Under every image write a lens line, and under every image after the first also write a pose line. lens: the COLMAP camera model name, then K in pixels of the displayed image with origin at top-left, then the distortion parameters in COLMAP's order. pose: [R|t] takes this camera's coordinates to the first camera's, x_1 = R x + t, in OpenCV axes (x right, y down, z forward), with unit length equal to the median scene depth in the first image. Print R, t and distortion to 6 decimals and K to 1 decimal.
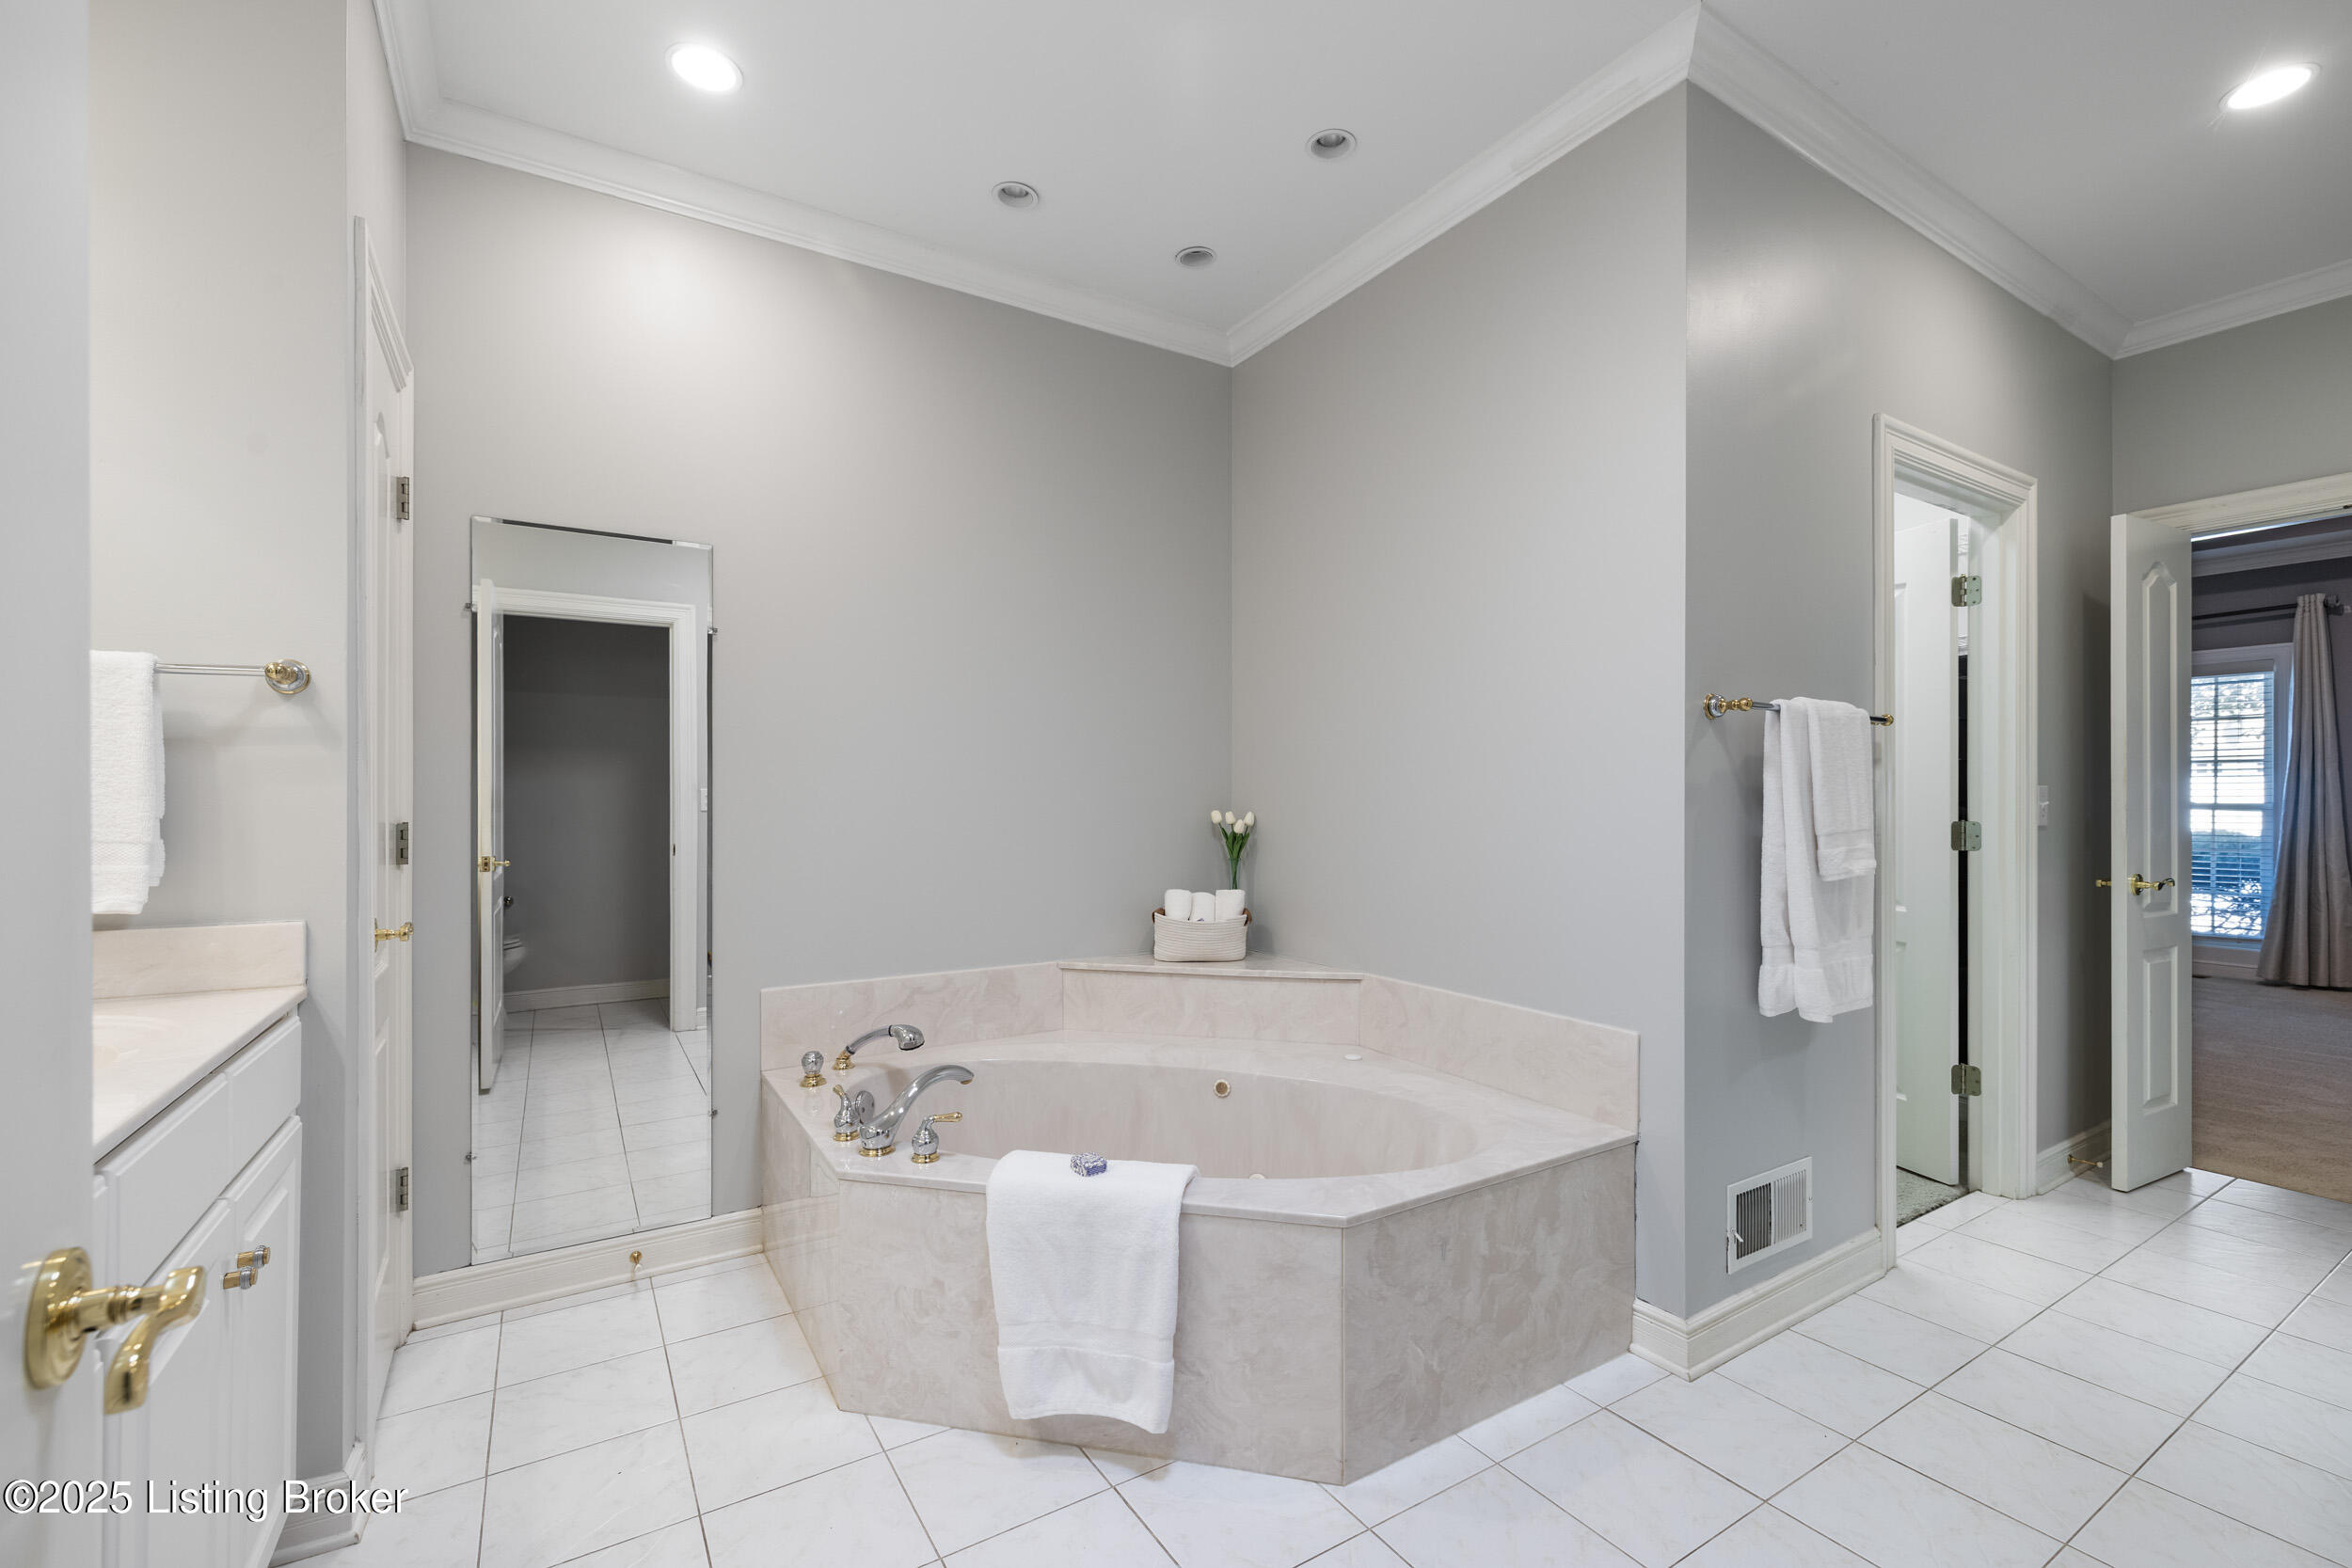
lens RADIAL K [[986.9, 0, 1185.8], [0, 986.9, 789.7], [0, 0, 1]] dist [0.000282, -0.000022]
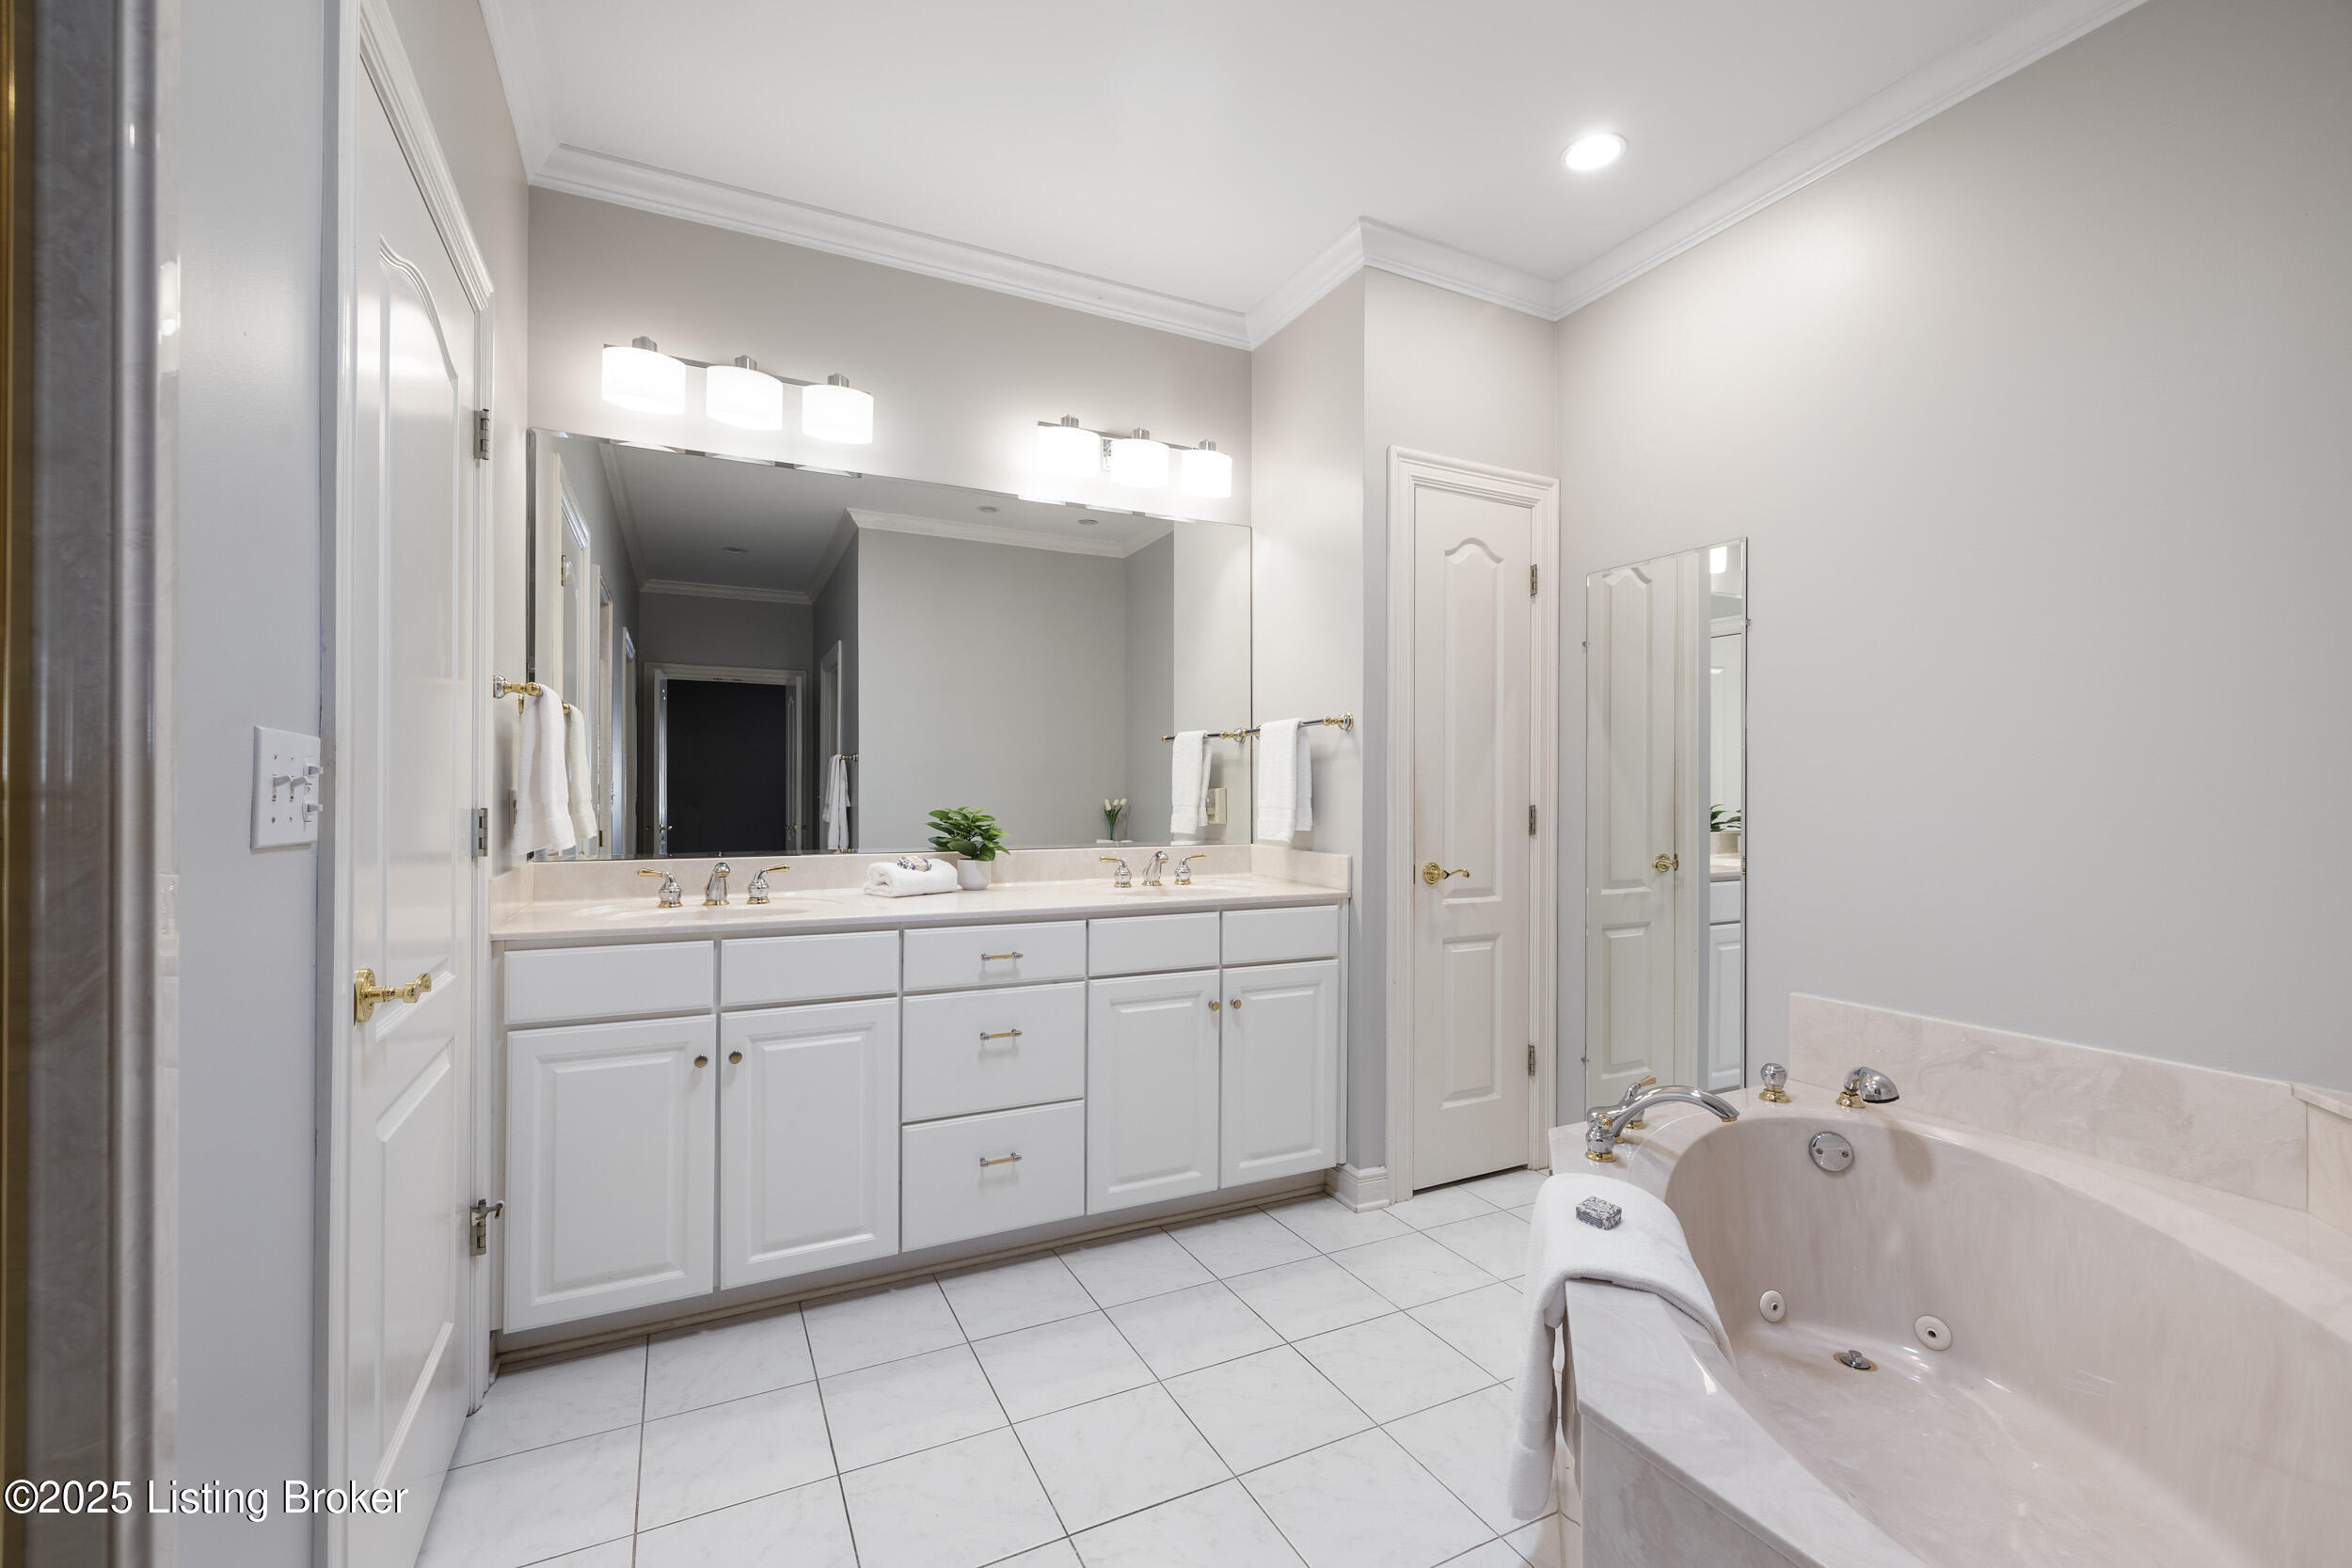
lens RADIAL K [[992.0, 0, 1176.8], [0, 992.0, 769.2], [0, 0, 1]] dist [-0.000788, -0.000545]
pose [[-0.101518, -0.020362, -0.994625, 0.742757], [0.006283, 0.999757, -0.021108, 0.008513], [0.994814, -0.008392, -0.101365, 0.668309]]
